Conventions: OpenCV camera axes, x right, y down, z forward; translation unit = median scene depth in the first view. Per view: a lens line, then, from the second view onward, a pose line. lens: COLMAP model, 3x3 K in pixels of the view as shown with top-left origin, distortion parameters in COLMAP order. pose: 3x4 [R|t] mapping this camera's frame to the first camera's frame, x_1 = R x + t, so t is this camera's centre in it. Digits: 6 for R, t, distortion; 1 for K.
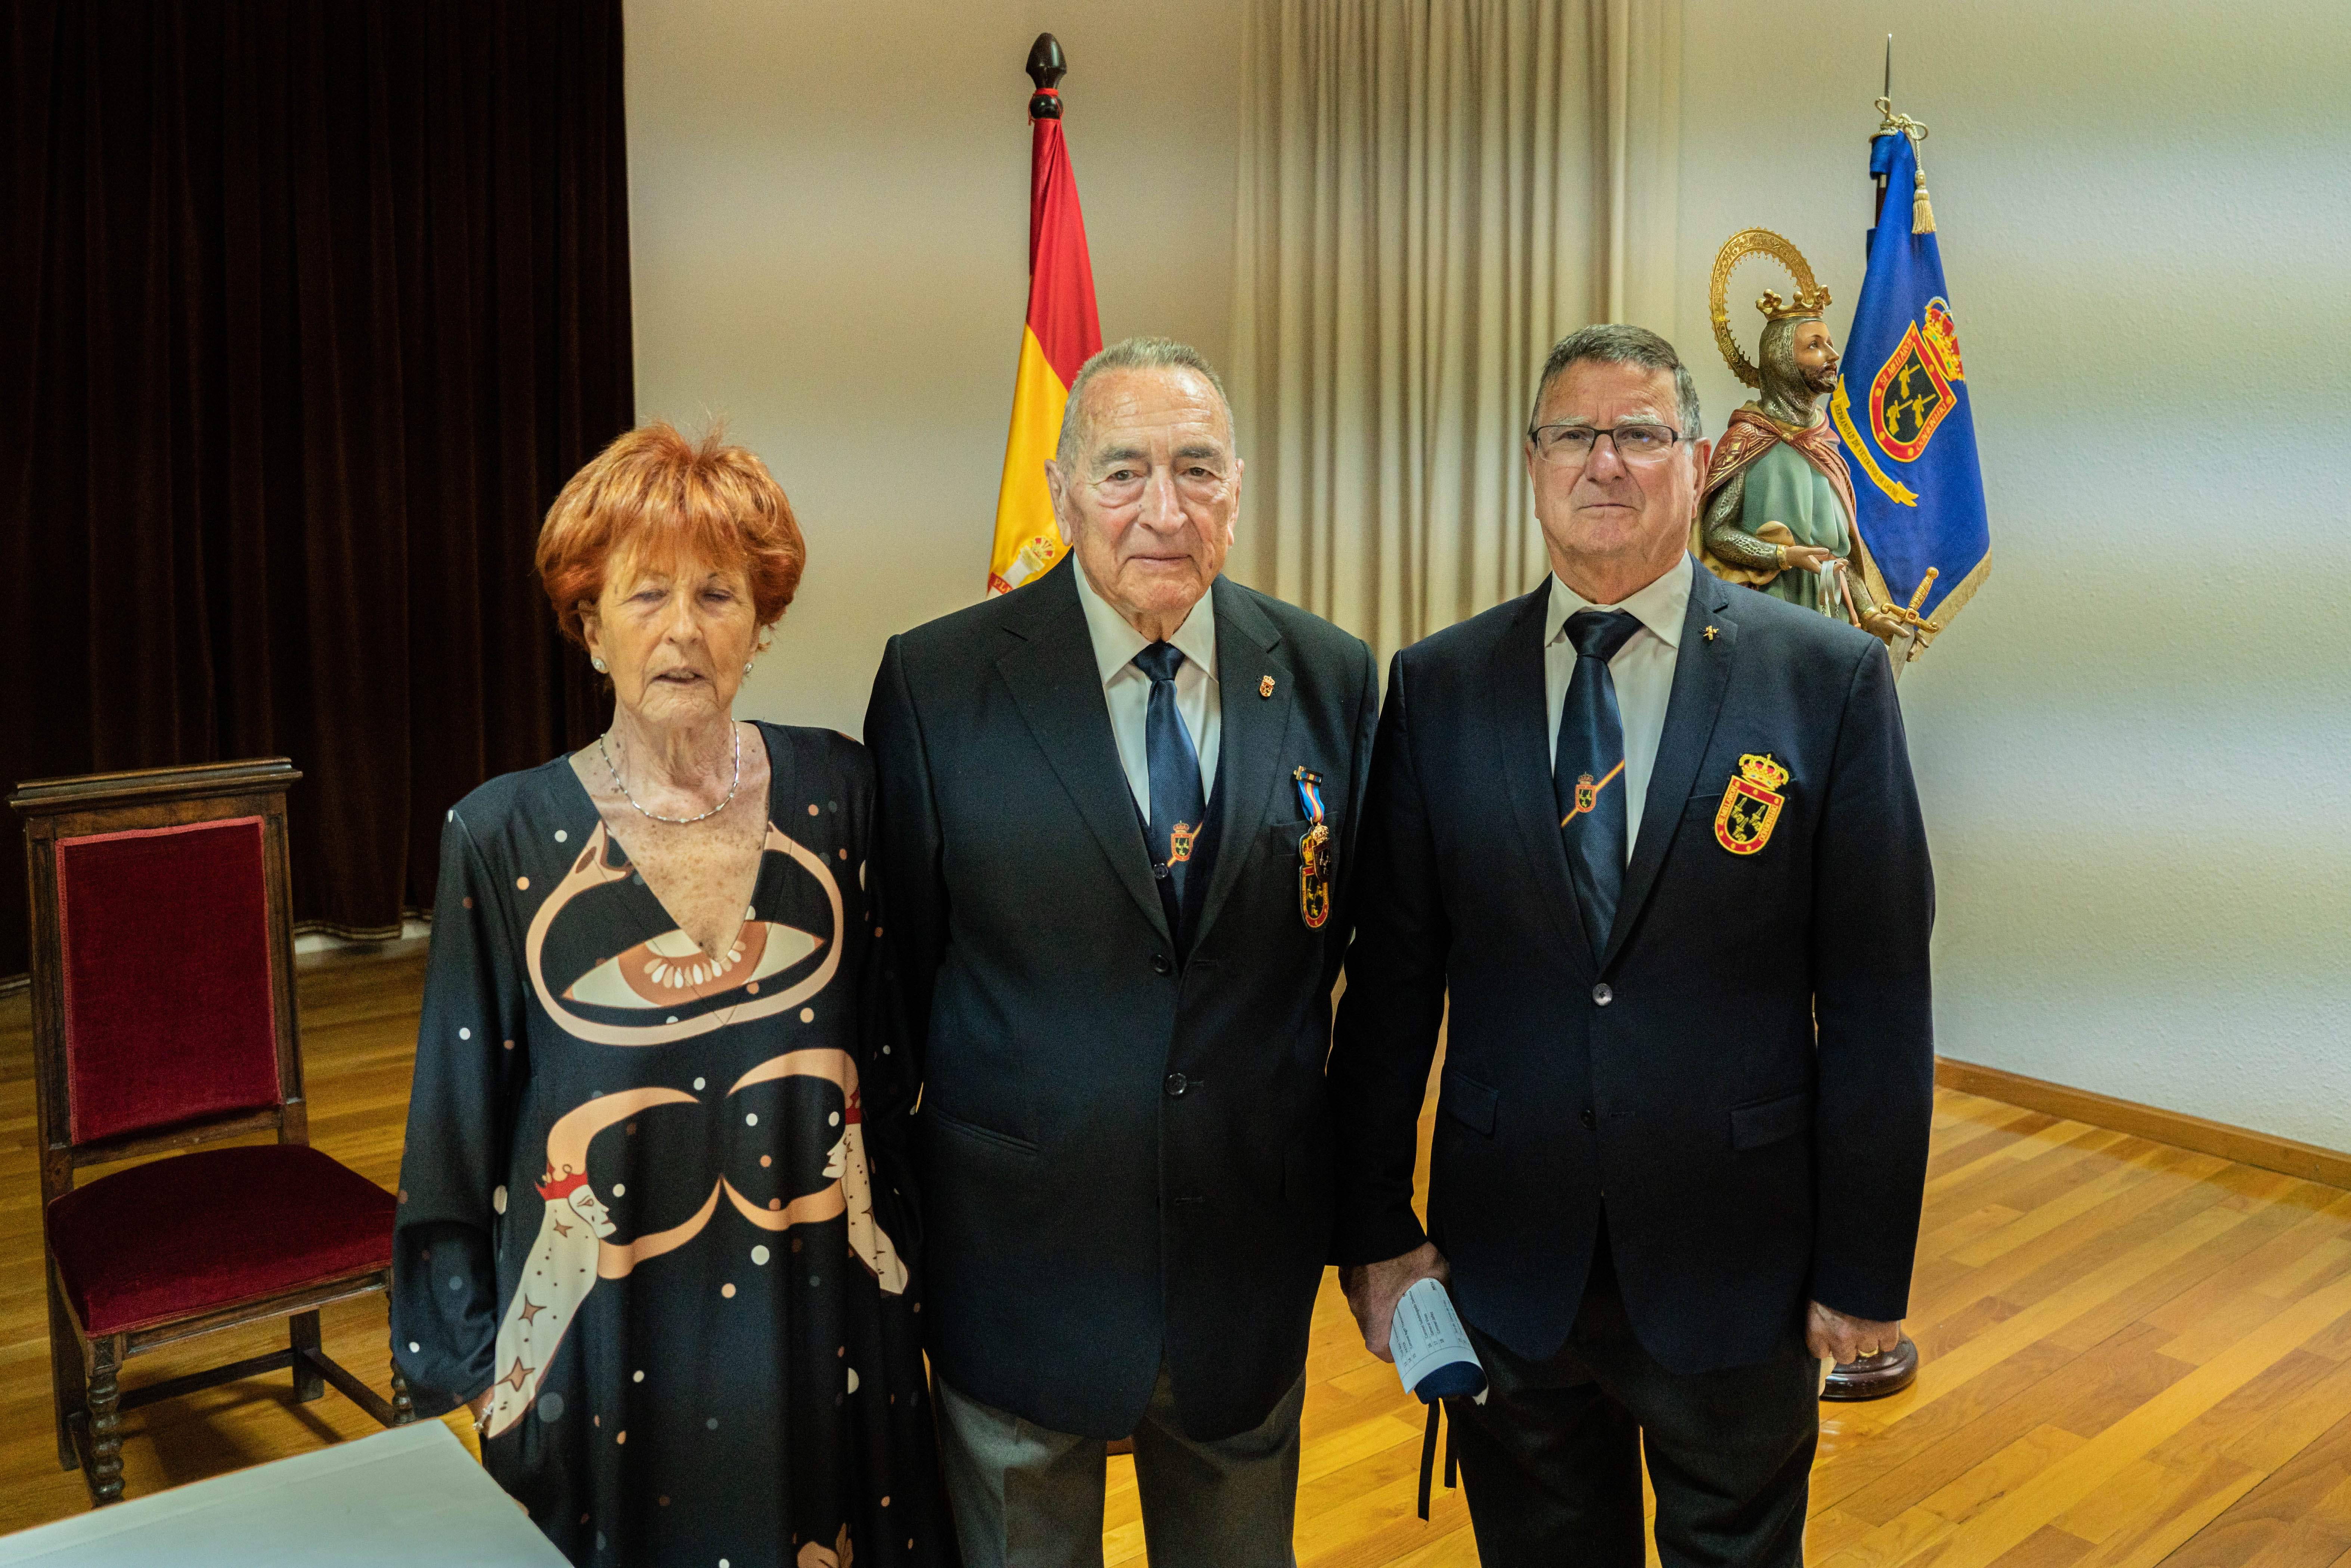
lens RADIAL K [[1962.2, 0, 1198.1], [0, 1962.2, 617.8], [0, 0, 1]] dist [-0.132270, 0.099568]
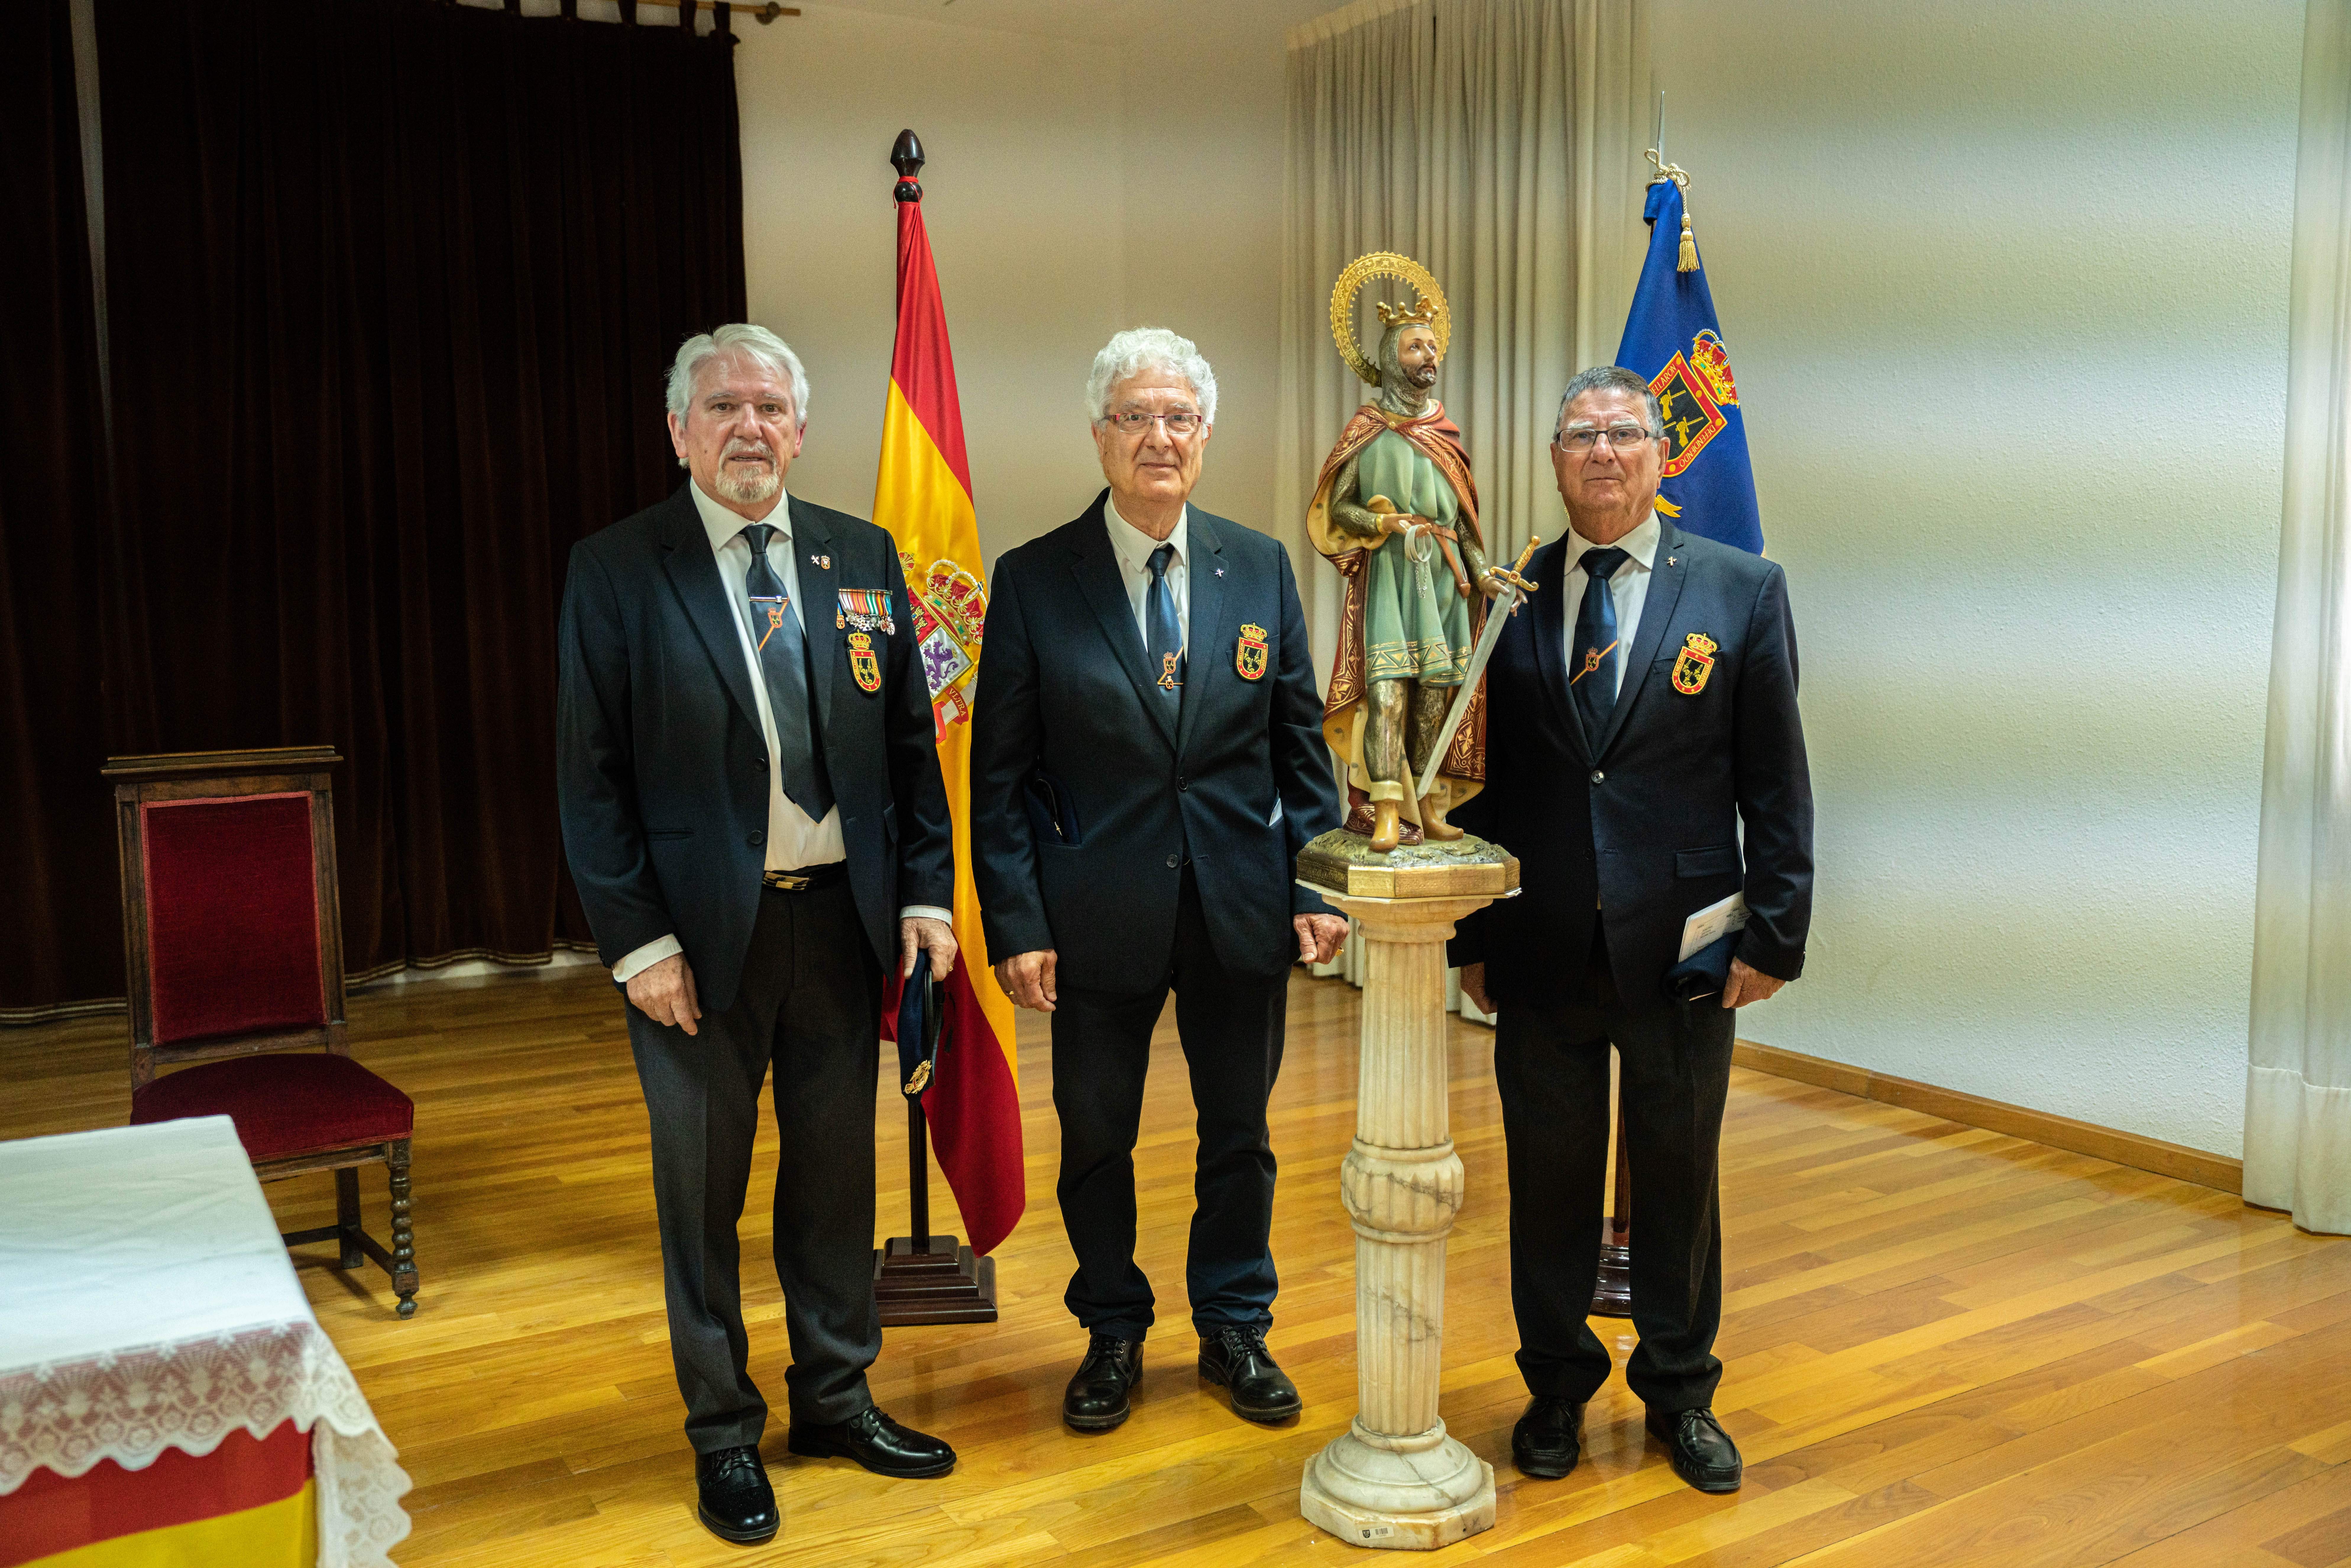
lens RADIAL K [[1898.4, 0, 1176.9], [0, 1898.4, 800.0], [0, 0, 1]] dist [-0.070989, 0.095571]
pose [[0.990160, 0.002825, -0.139914, 0.239617], [0.001444, 0.999537, 0.030402, 0.073209], [0.139935, -0.030305, 0.989697, -0.131180]]
